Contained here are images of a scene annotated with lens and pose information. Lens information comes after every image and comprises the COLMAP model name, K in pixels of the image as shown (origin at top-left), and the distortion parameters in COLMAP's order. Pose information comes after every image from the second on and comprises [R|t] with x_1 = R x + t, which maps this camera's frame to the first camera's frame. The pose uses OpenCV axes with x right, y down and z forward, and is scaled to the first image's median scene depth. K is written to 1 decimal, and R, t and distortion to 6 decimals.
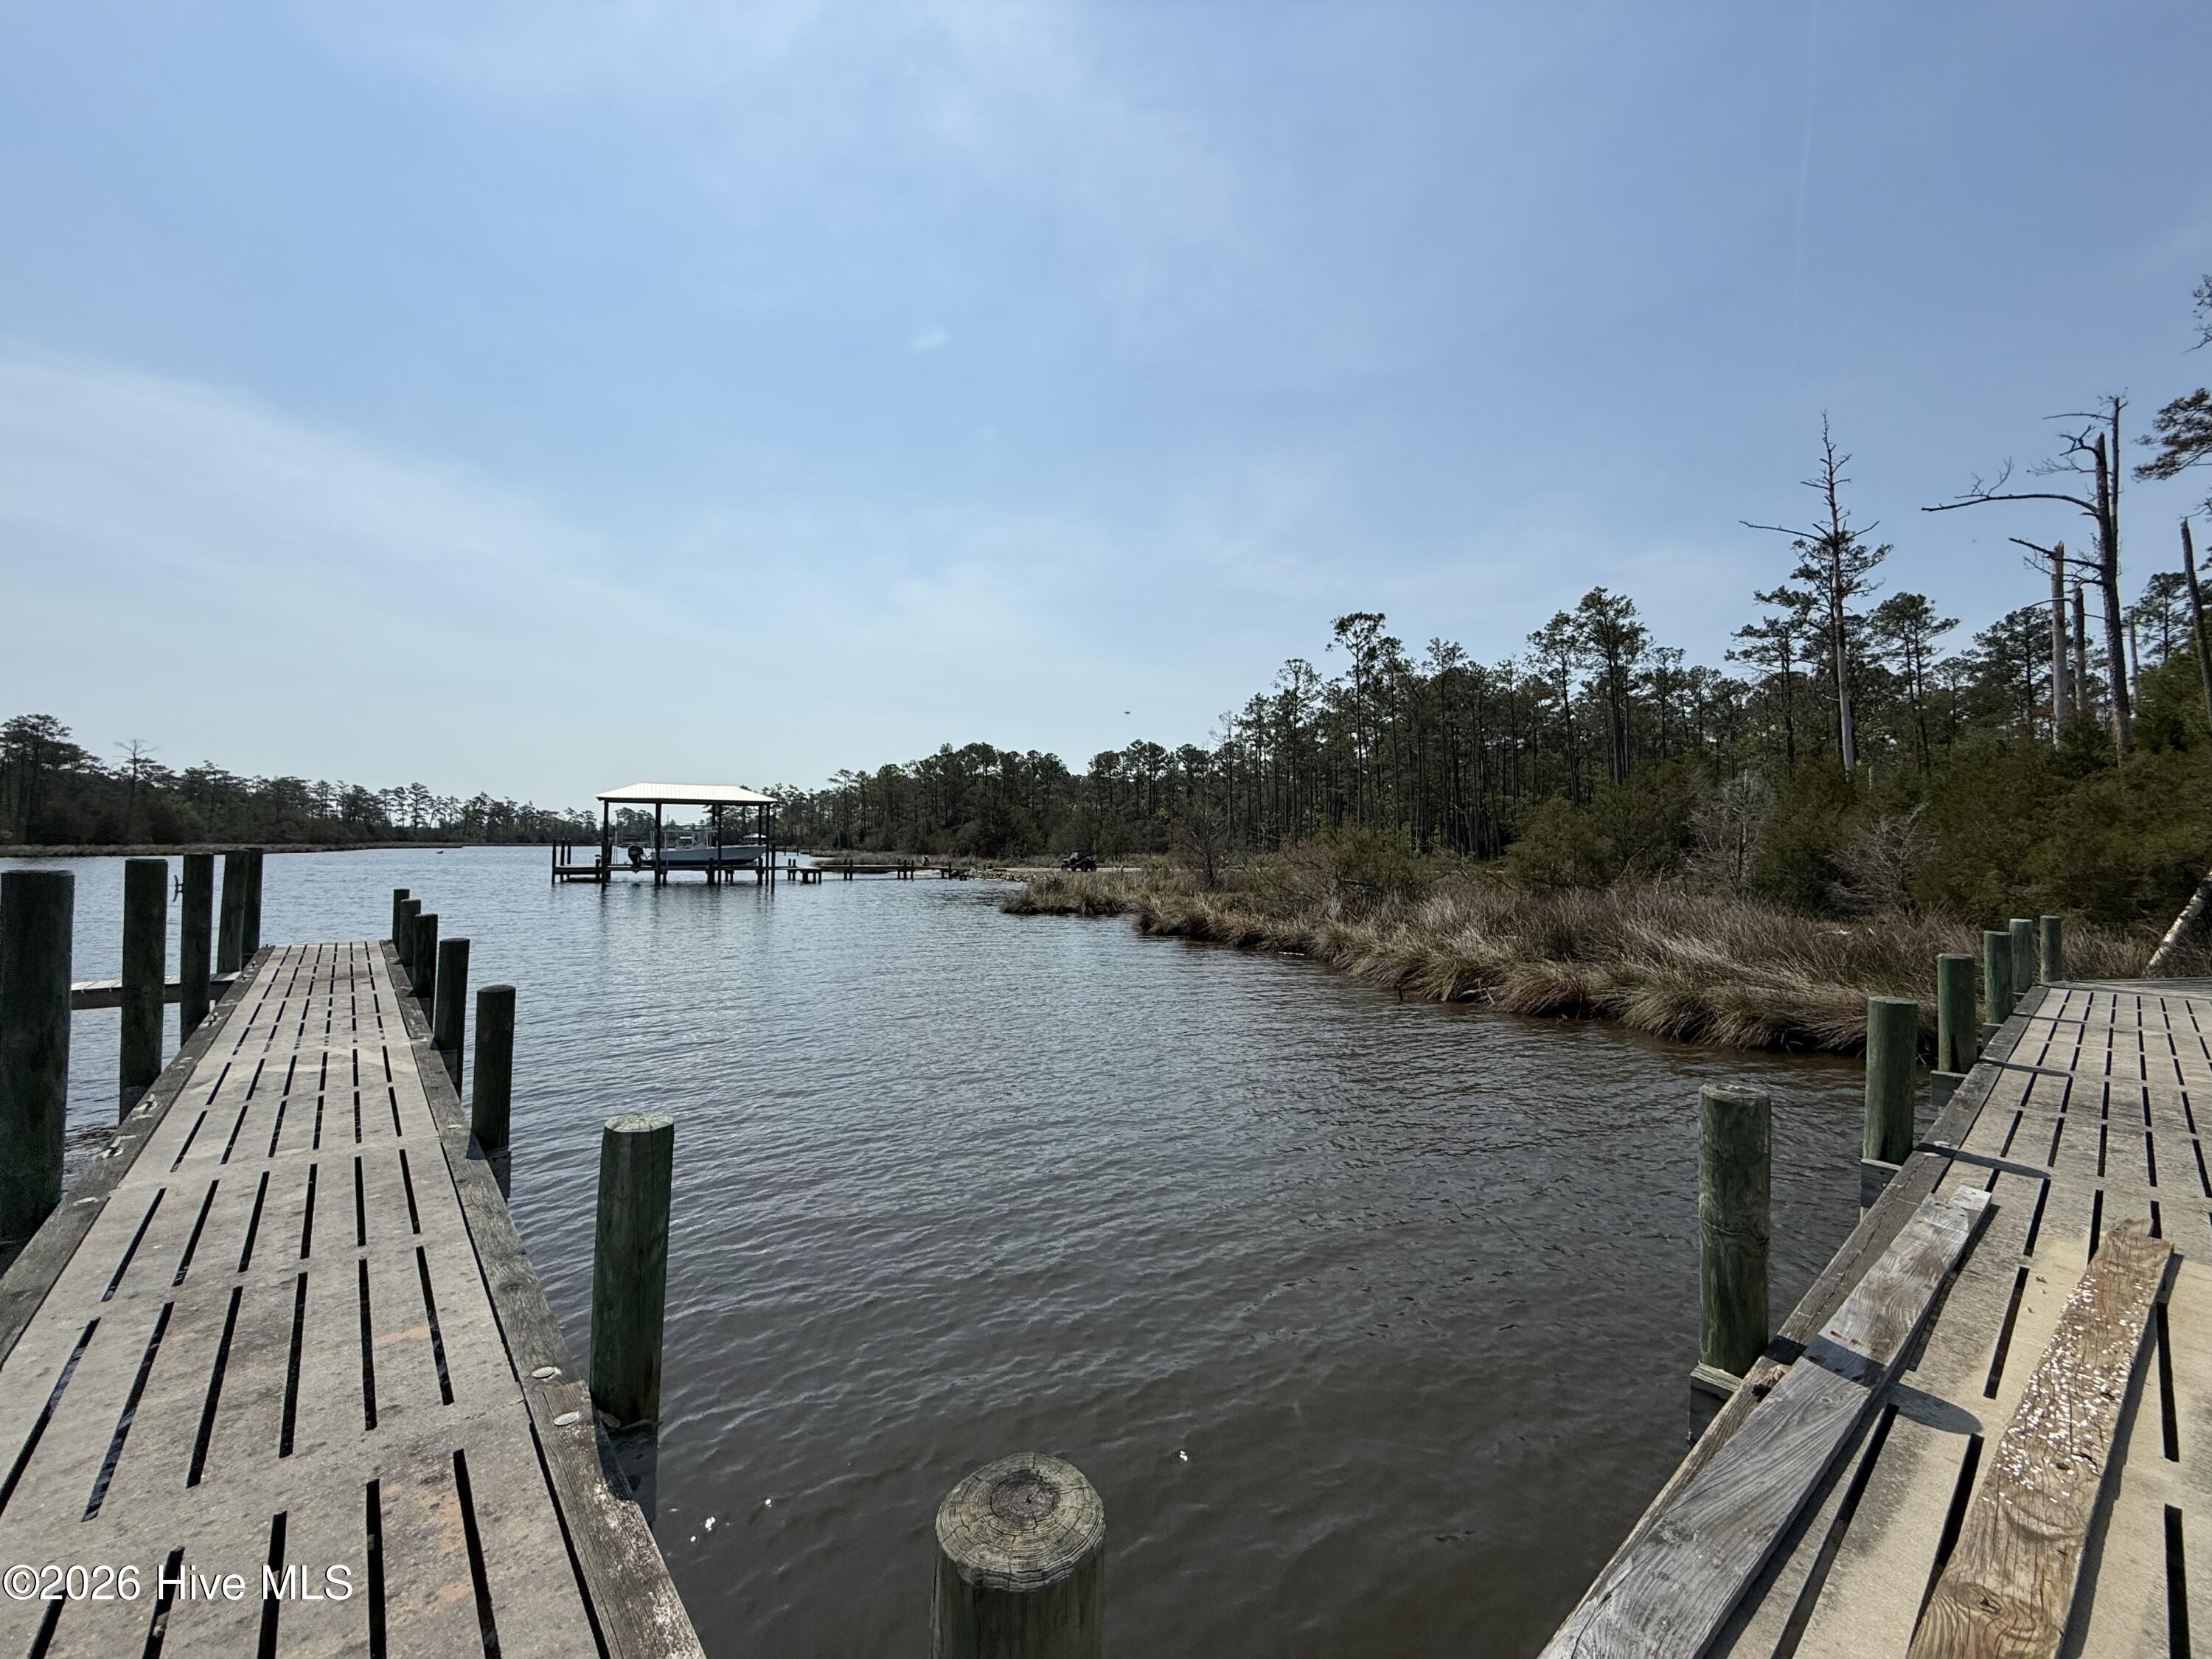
lens RADIAL K [[881.6, 0, 1103.6], [0, 881.6, 828.5], [0, 0, 1]] dist [0.002813, -0.000363]
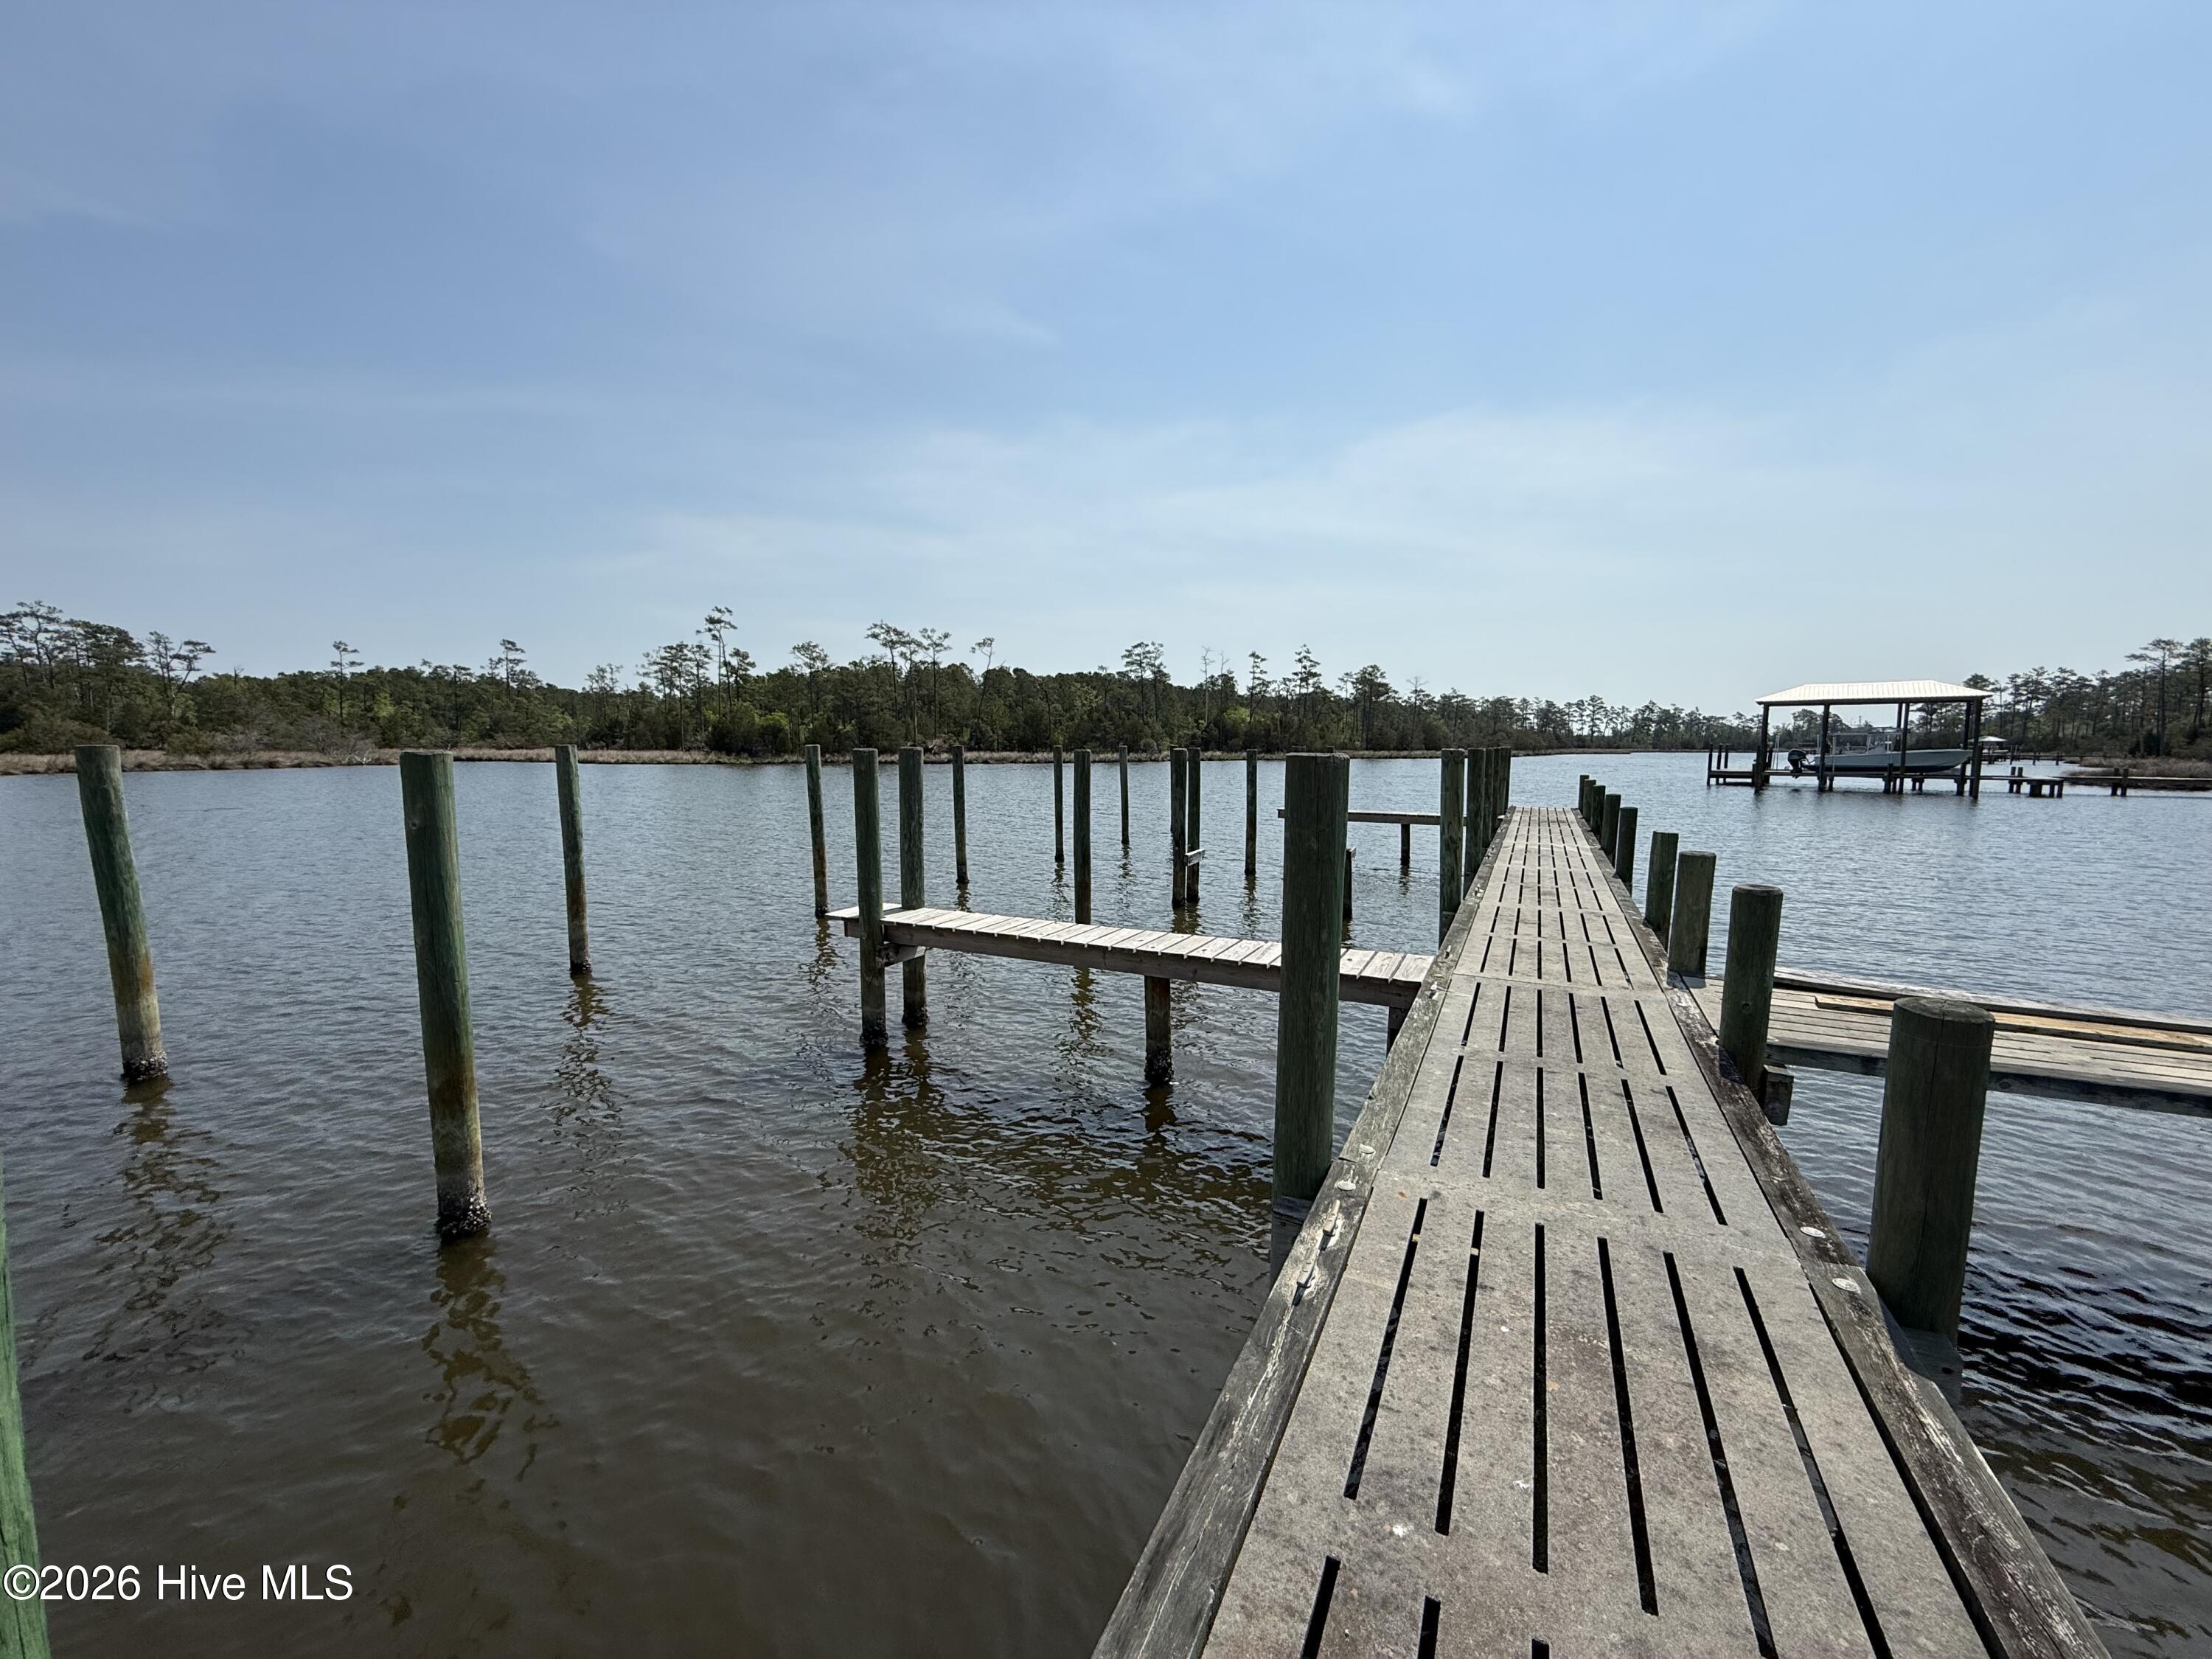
lens RADIAL K [[881.6, 0, 1104.8], [0, 881.6, 830.4], [0, 0, 1]] dist [0.002813, -0.000363]
pose [[0.395442, 0.081998, -0.914823, 0.141235], [0.016344, 0.995221, 0.096269, 0.004215], [0.918345, -0.053021, 0.392212, -0.186140]]
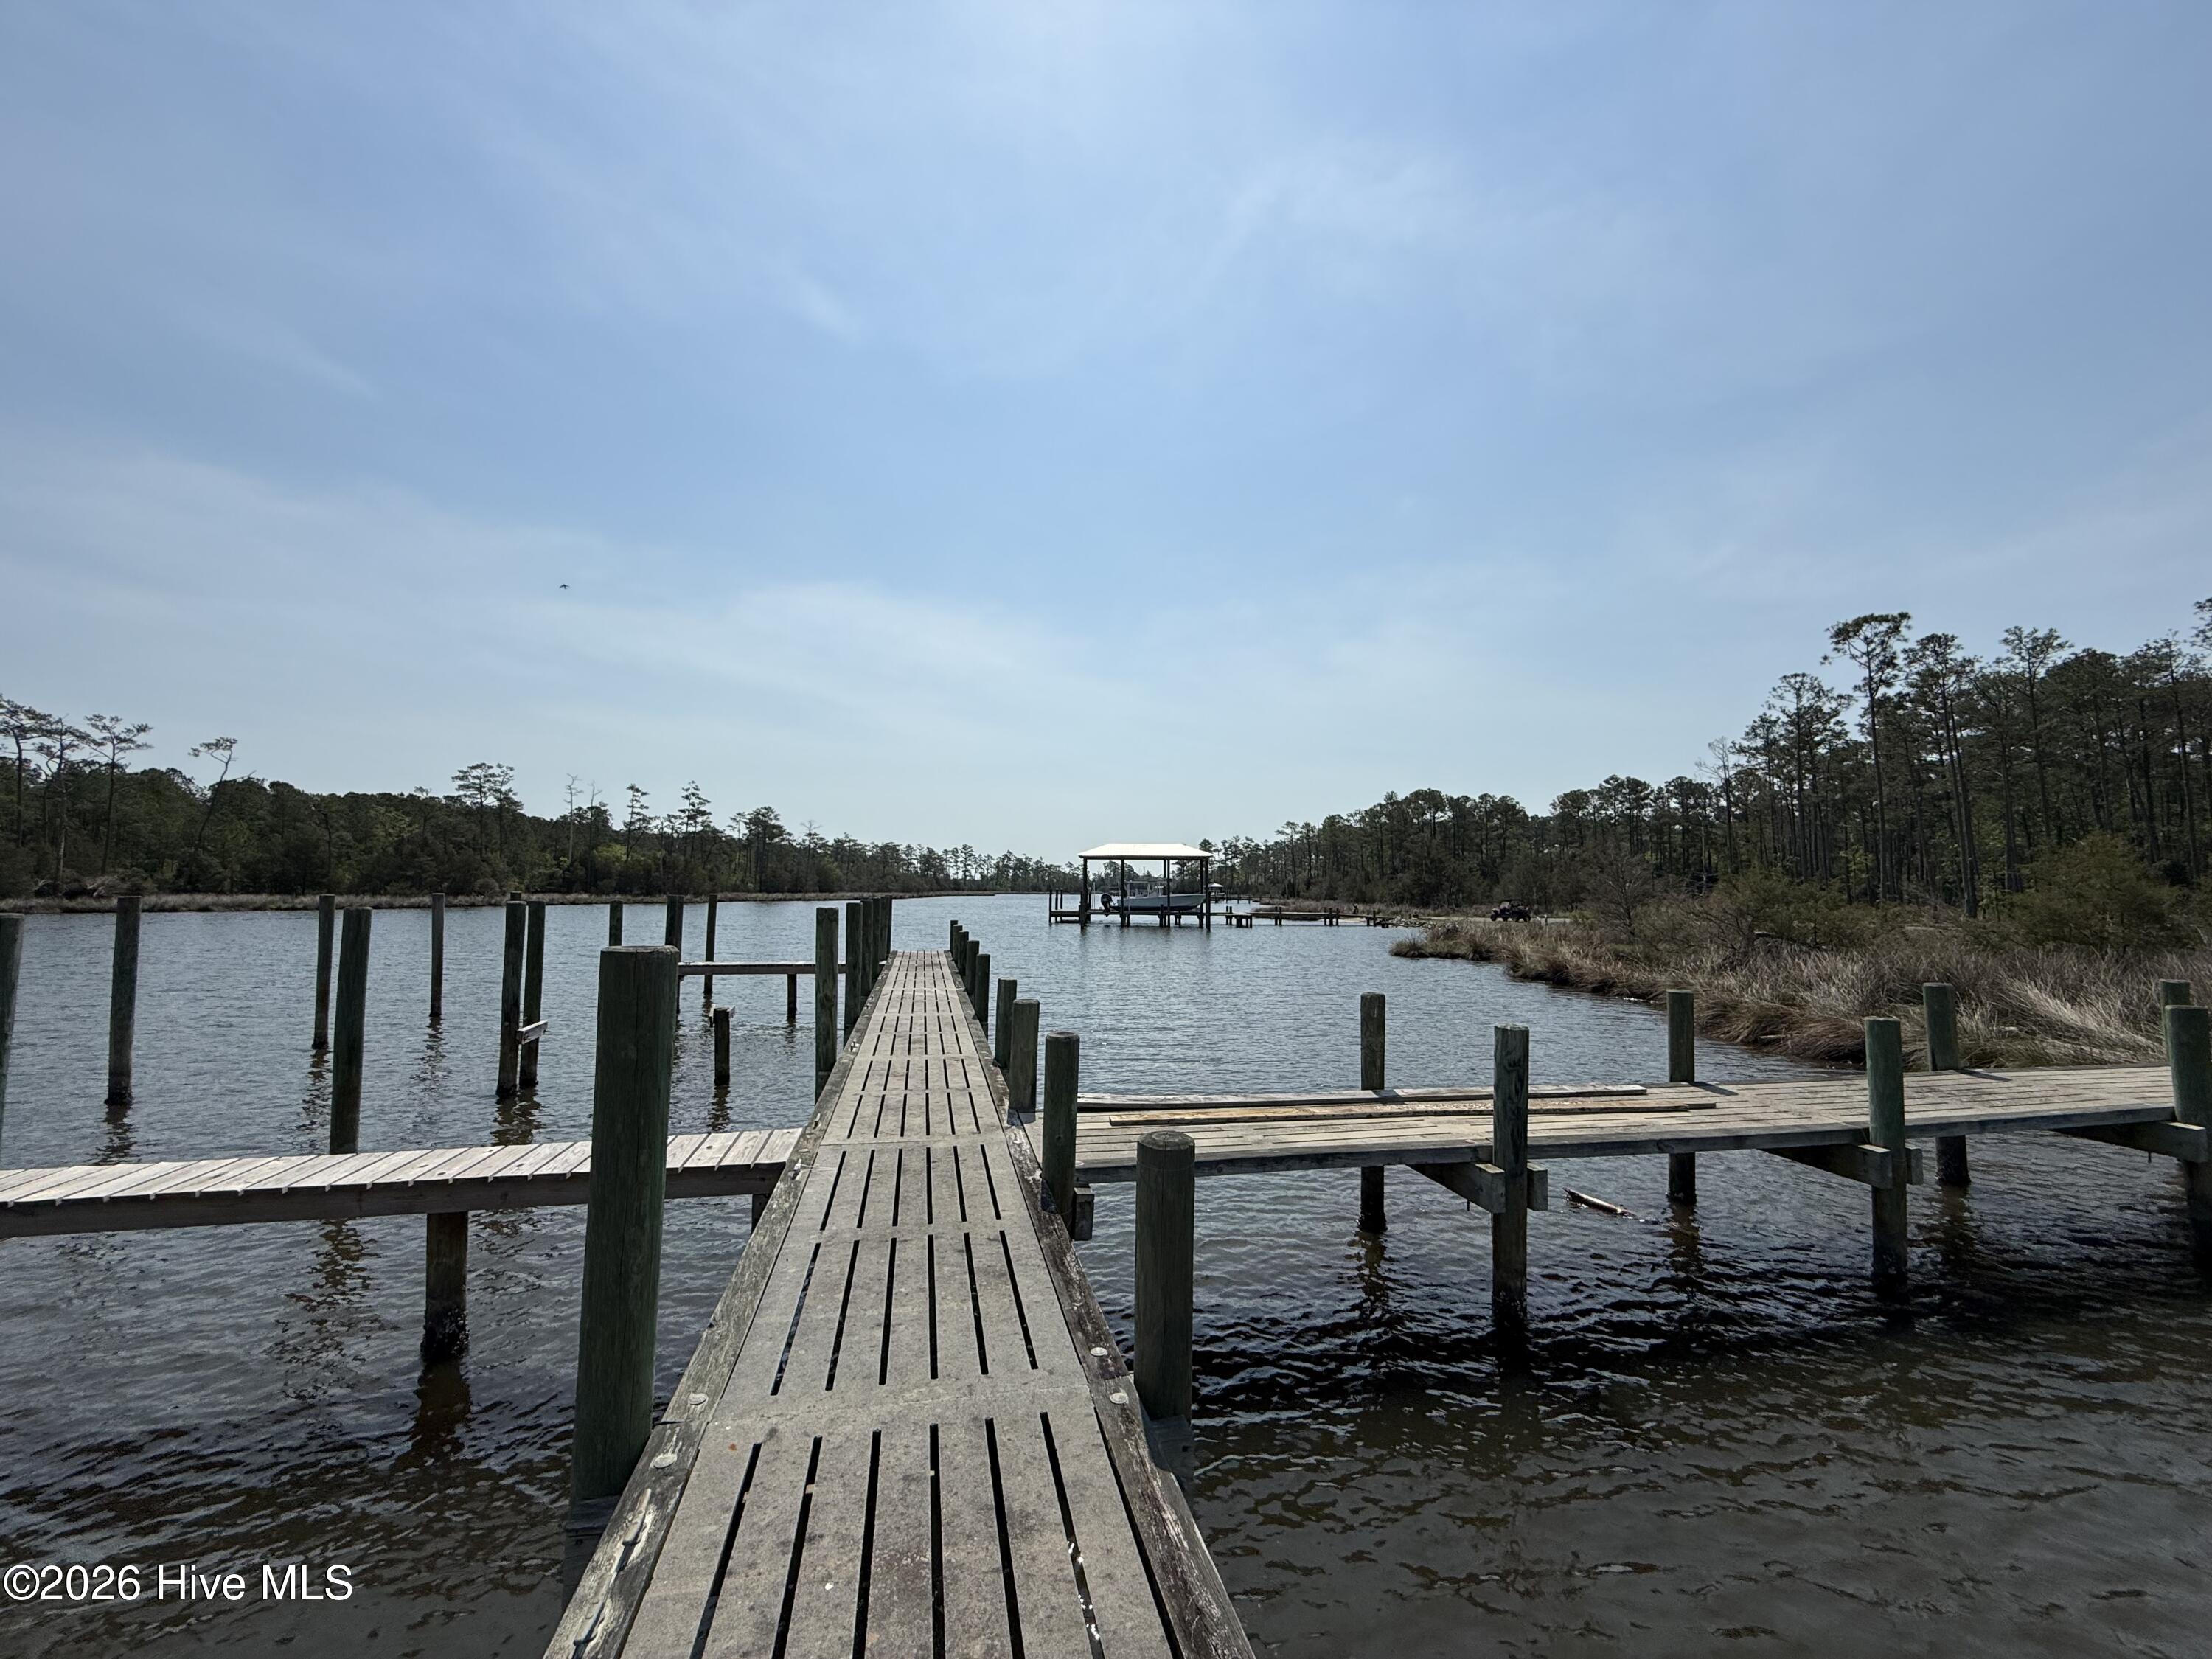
lens RADIAL K [[881.6, 0, 1101.5], [0, 881.6, 831.1], [0, 0, 1]] dist [0.002813, -0.000363]
pose [[0.873163, -0.033245, -0.486294, 0.144808], [0.007708, 0.998488, -0.054419, -0.003019], [0.487368, 0.043769, 0.872099, -0.178102]]
